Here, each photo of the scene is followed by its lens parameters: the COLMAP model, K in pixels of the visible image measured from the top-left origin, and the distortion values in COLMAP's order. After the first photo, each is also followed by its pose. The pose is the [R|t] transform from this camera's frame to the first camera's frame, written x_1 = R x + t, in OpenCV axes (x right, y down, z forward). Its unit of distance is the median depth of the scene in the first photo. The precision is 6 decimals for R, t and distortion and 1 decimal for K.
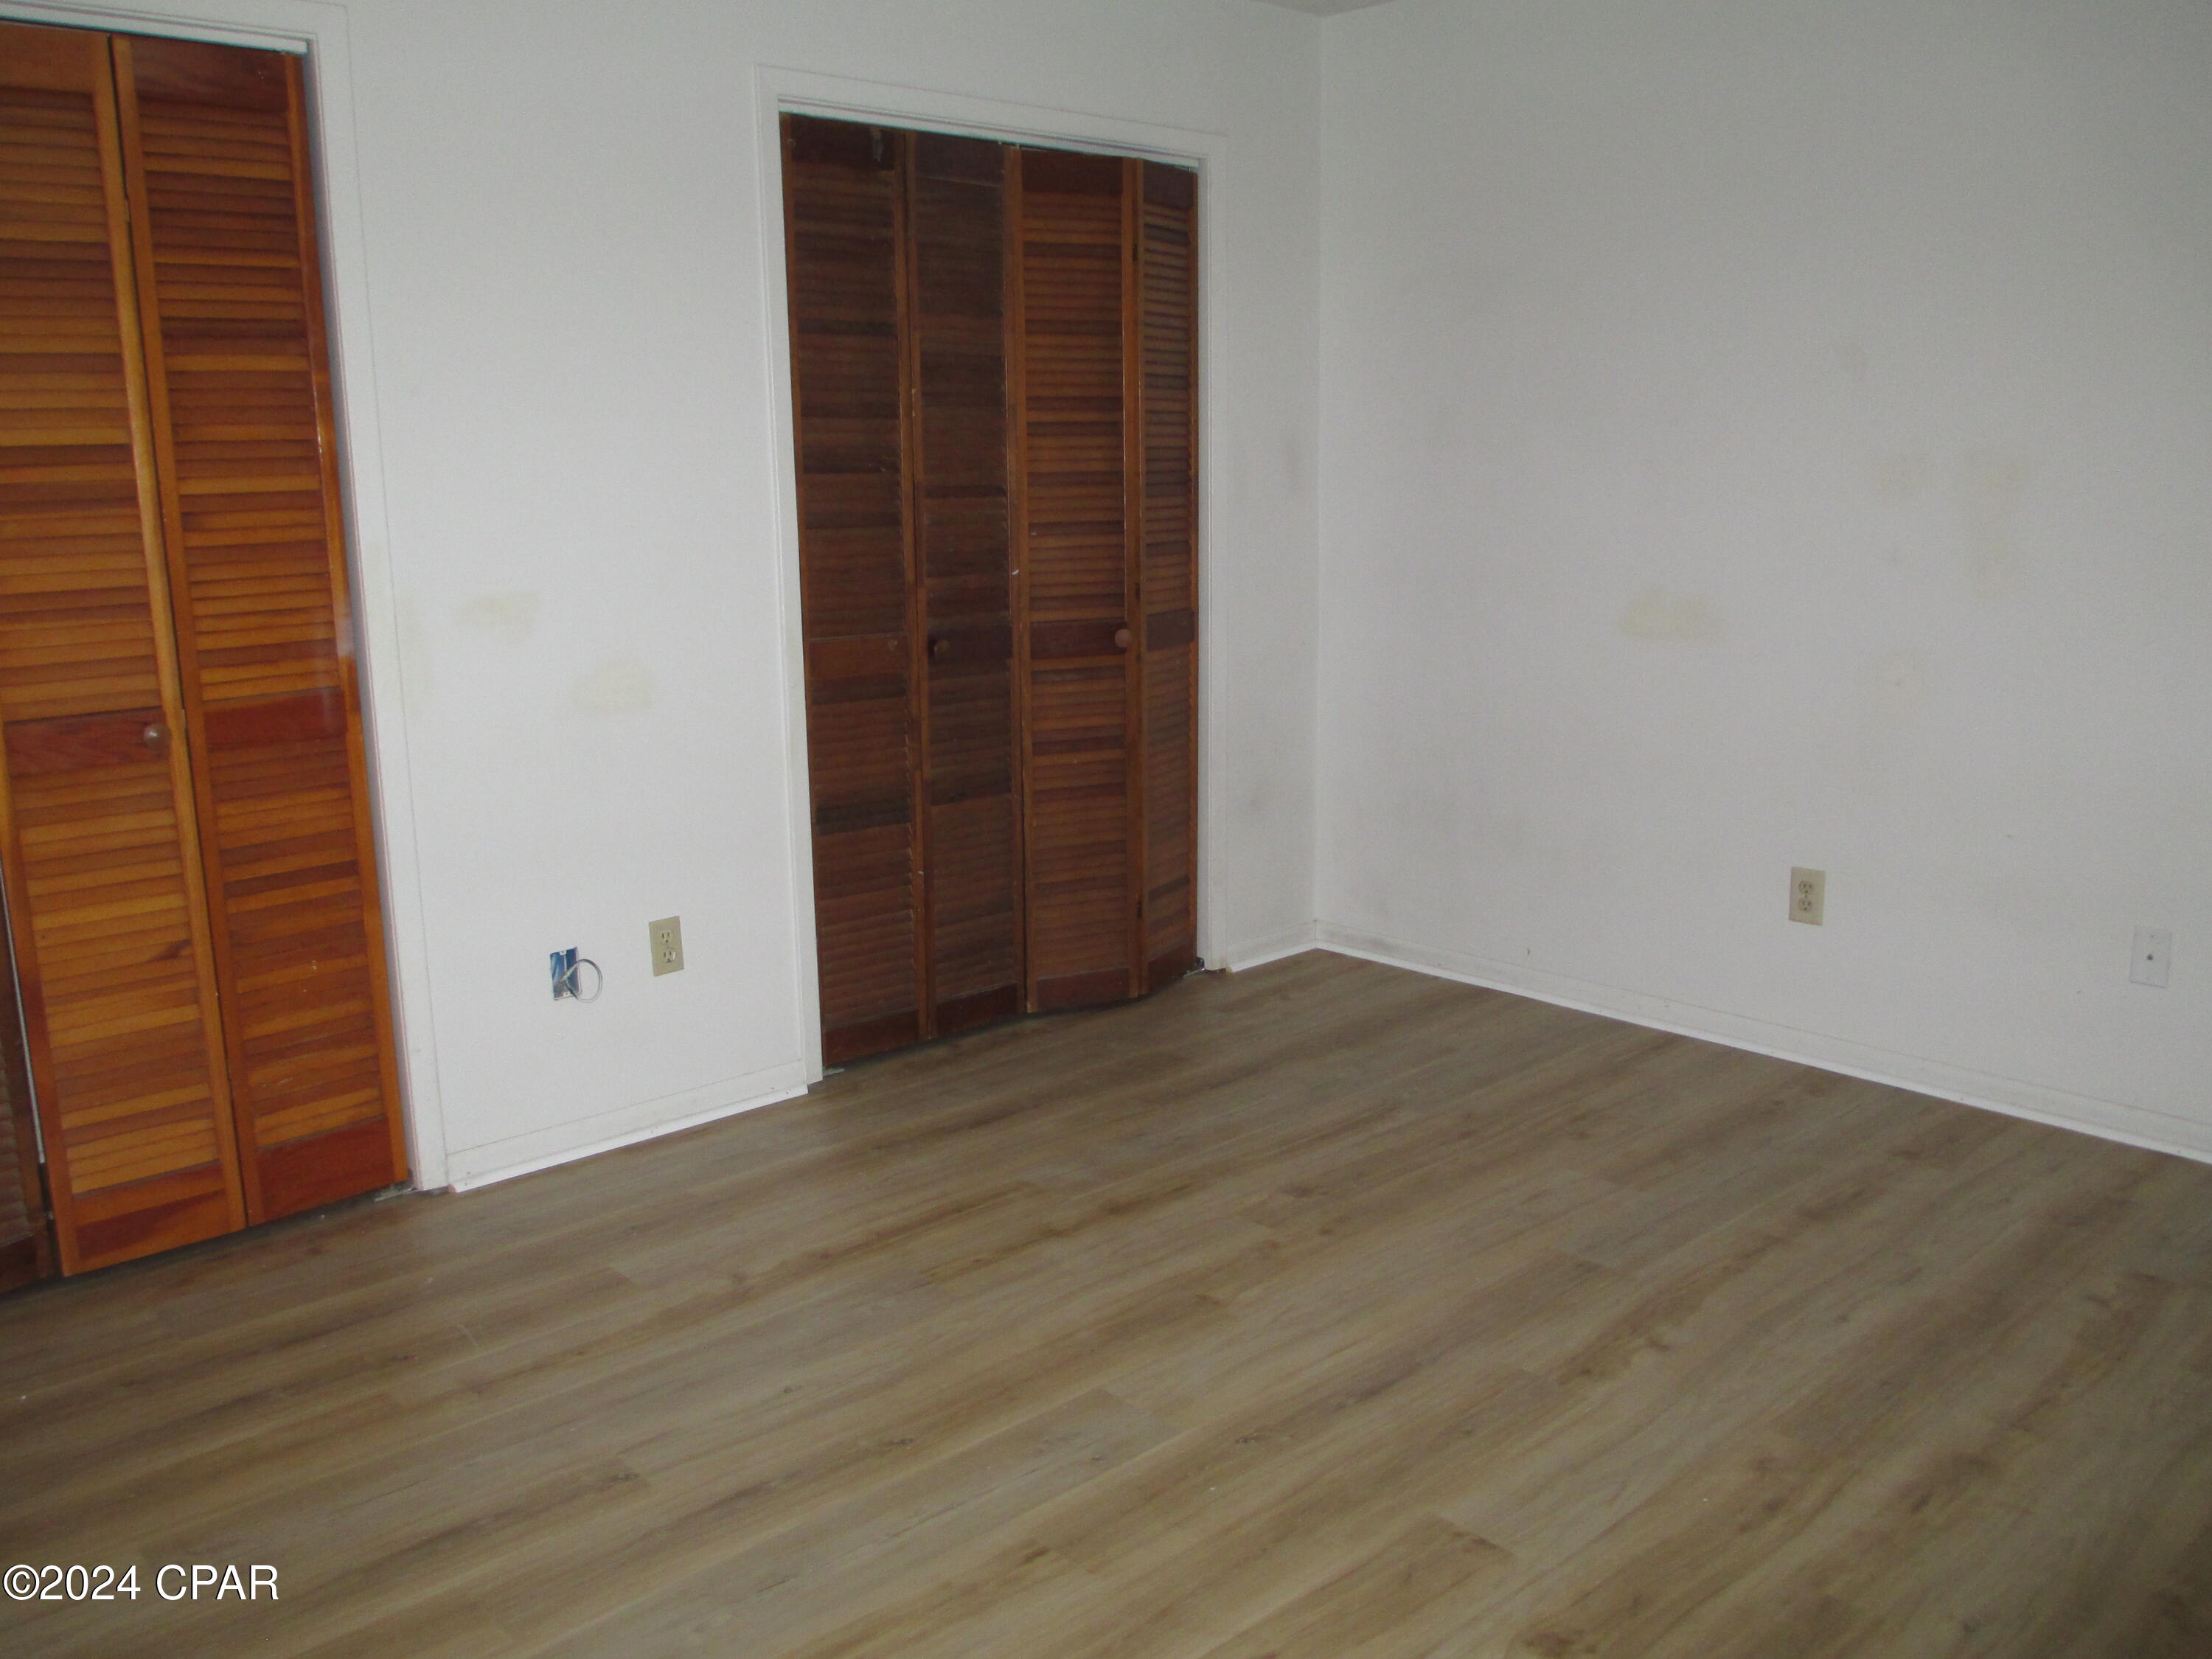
lens RADIAL K [[1843.9, 0, 1113.7], [0, 1843.9, 840.3], [0, 0, 1]] dist [-0.052825, 0.005220]
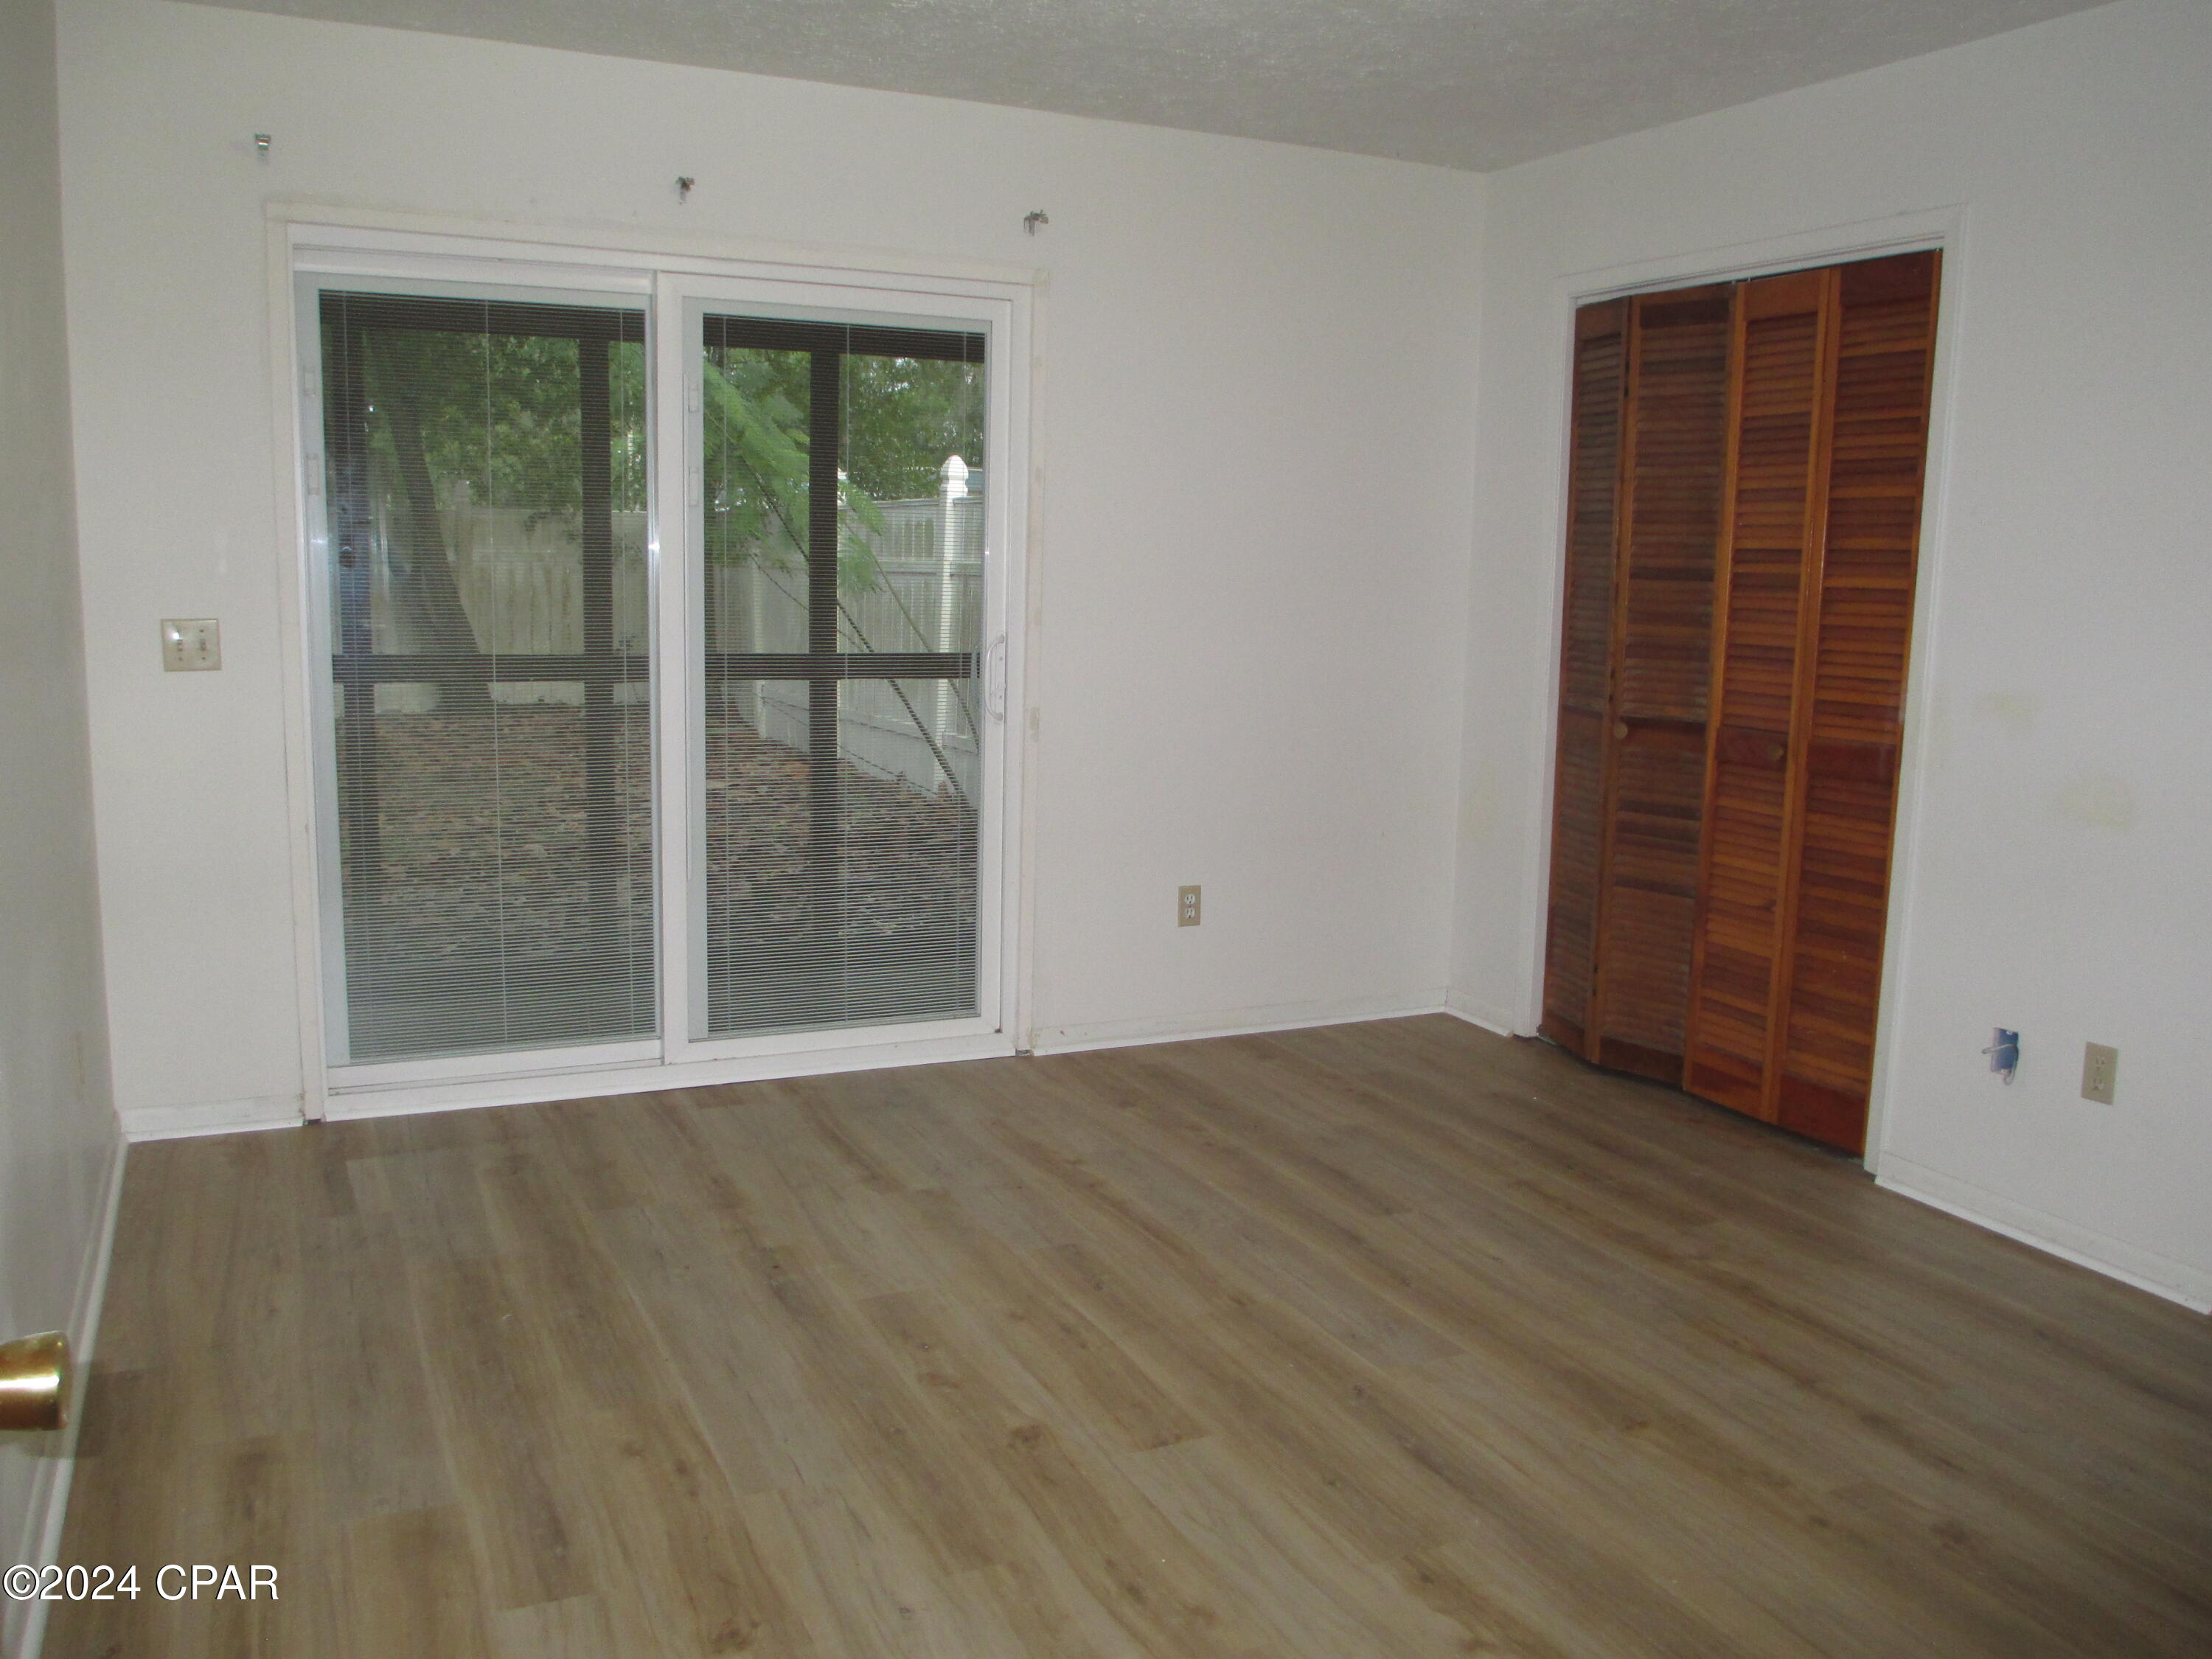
lens RADIAL K [[1843.9, 0, 1113.7], [0, 1843.9, 840.3], [0, 0, 1]] dist [-0.052825, 0.005220]
pose [[-0.301572, 0.150622, -0.941471, 0.979400], [-0.222290, 0.949124, 0.223050, -0.193553], [0.927168, 0.276545, -0.252748, 0.886919]]
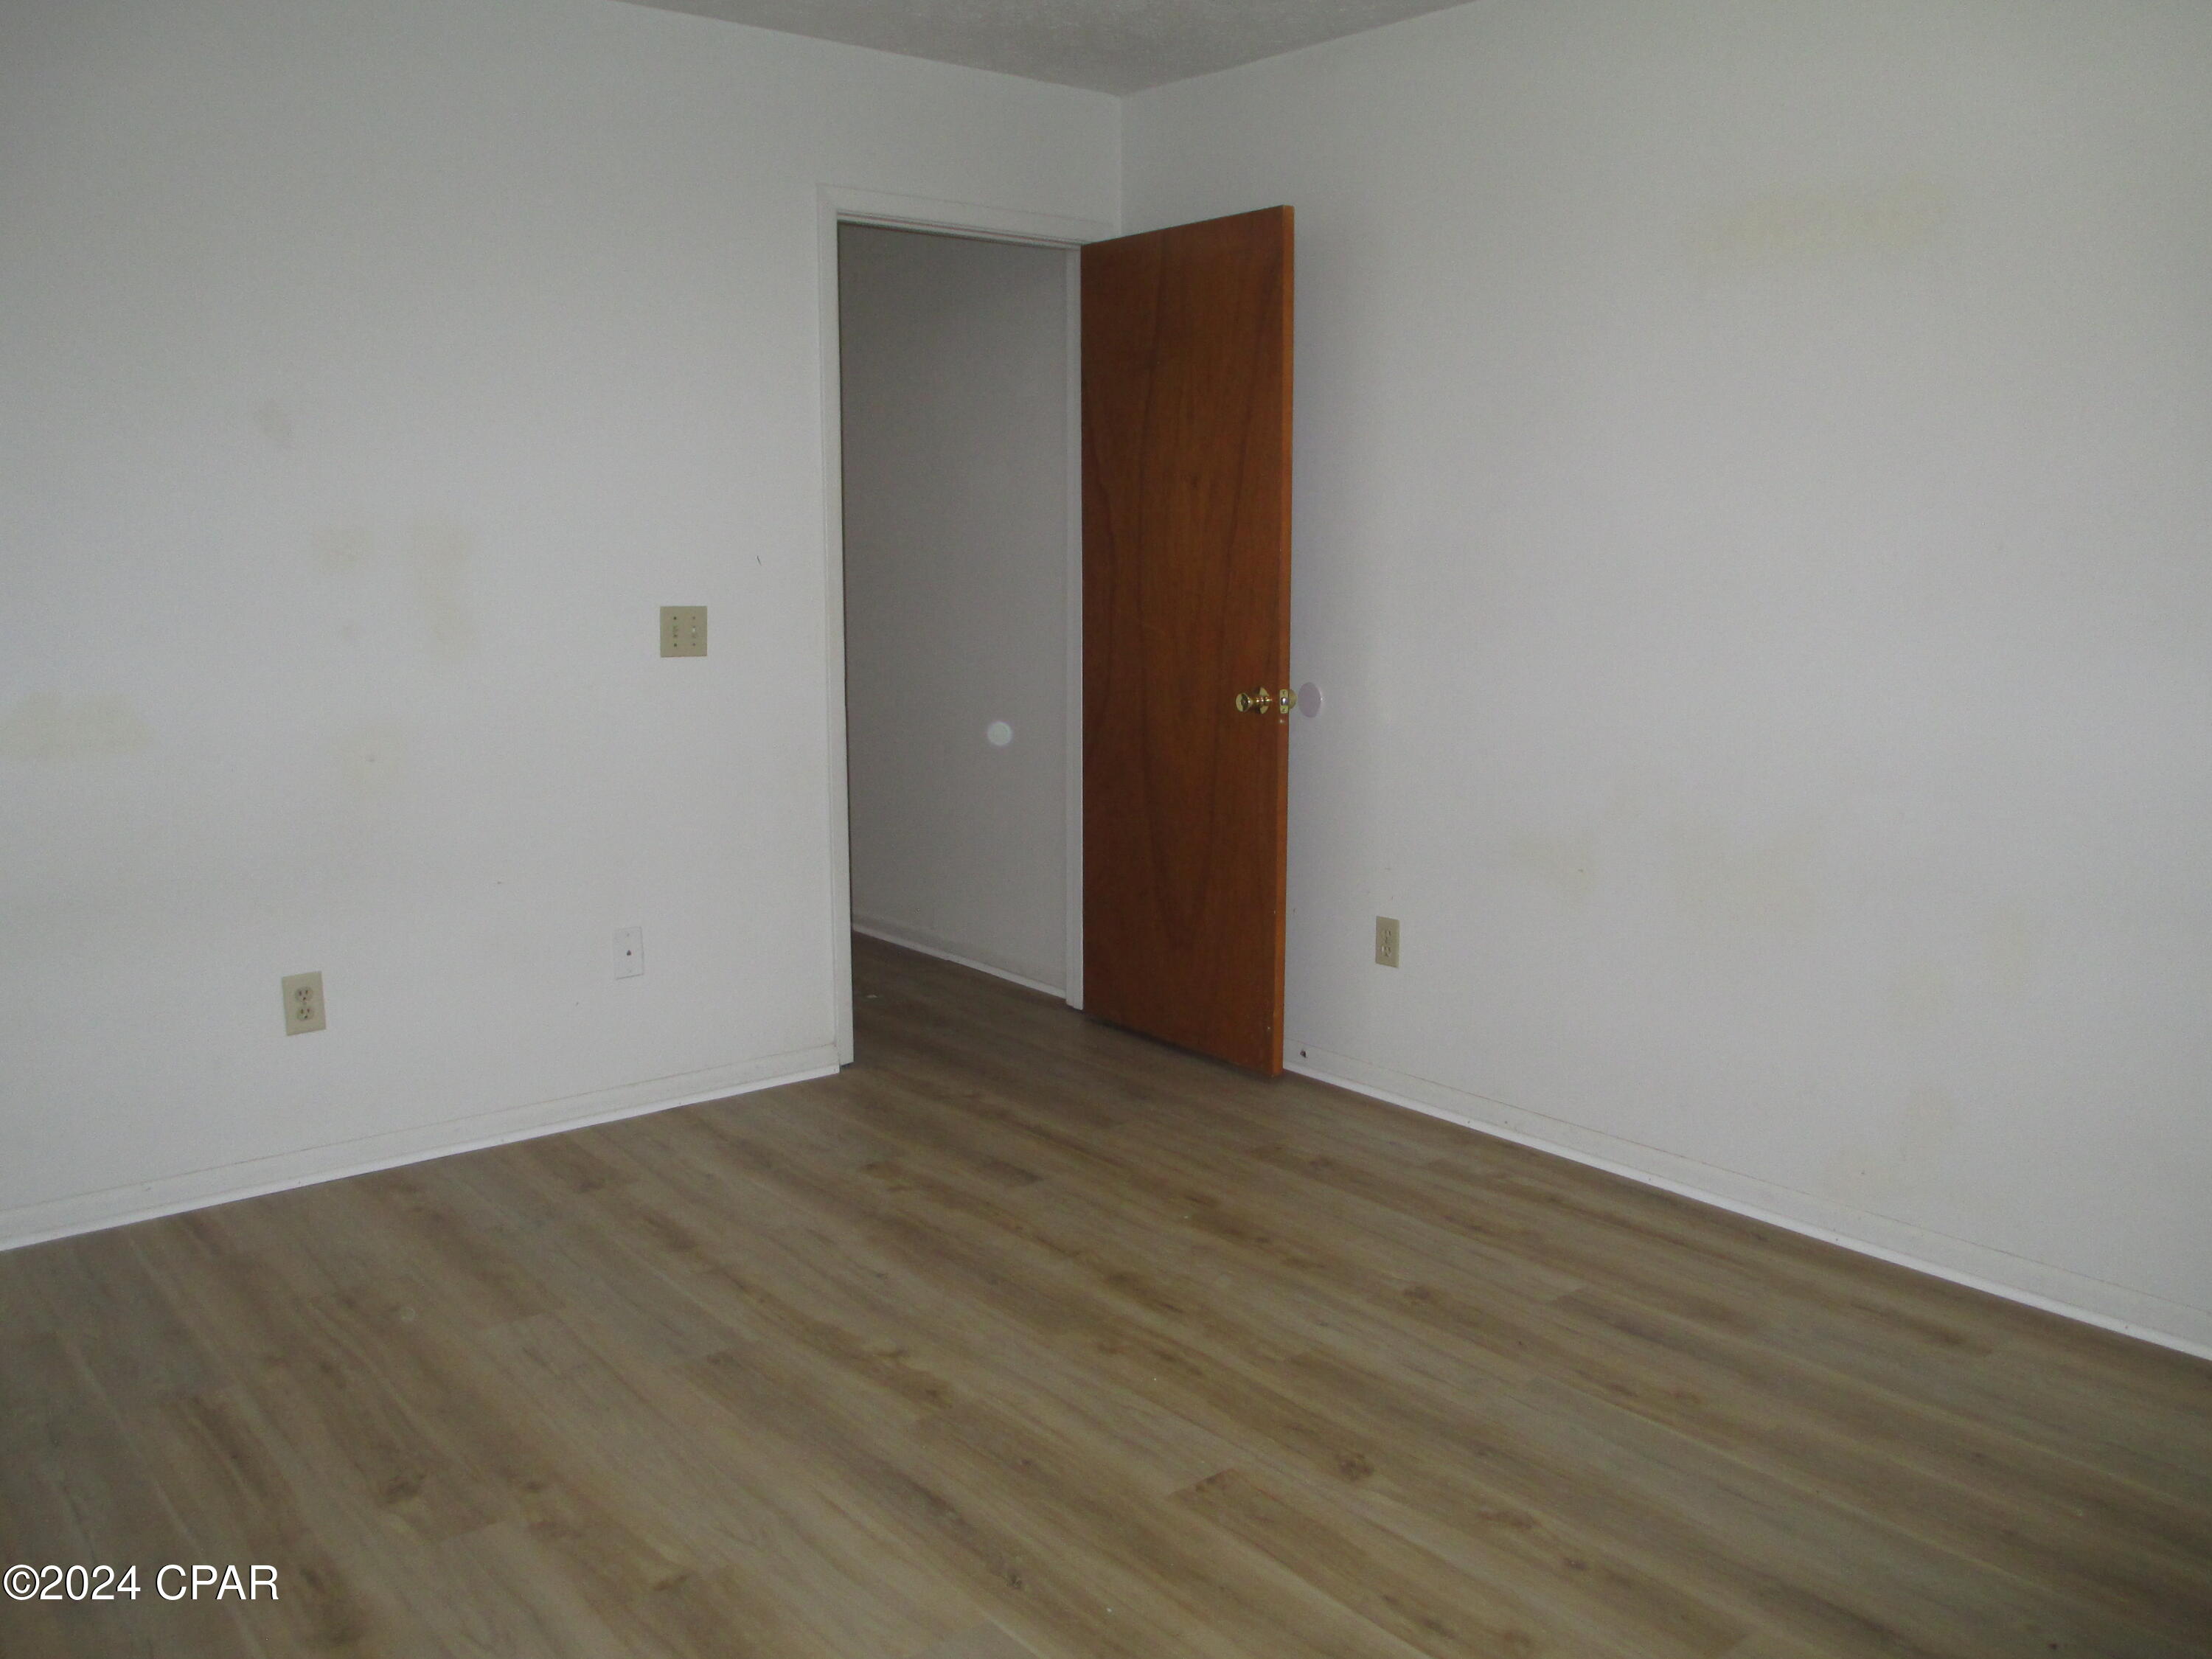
lens RADIAL K [[1839.9, 0, 1104.0], [0, 1839.9, 851.6], [0, 0, 1]] dist [-0.082224, 0.068959]
pose [[0.061660, -0.166071, 0.984184, -0.637363], [0.205856, 0.966976, 0.150270, -0.128716], [-0.976638, 0.193334, 0.093811, 0.674282]]
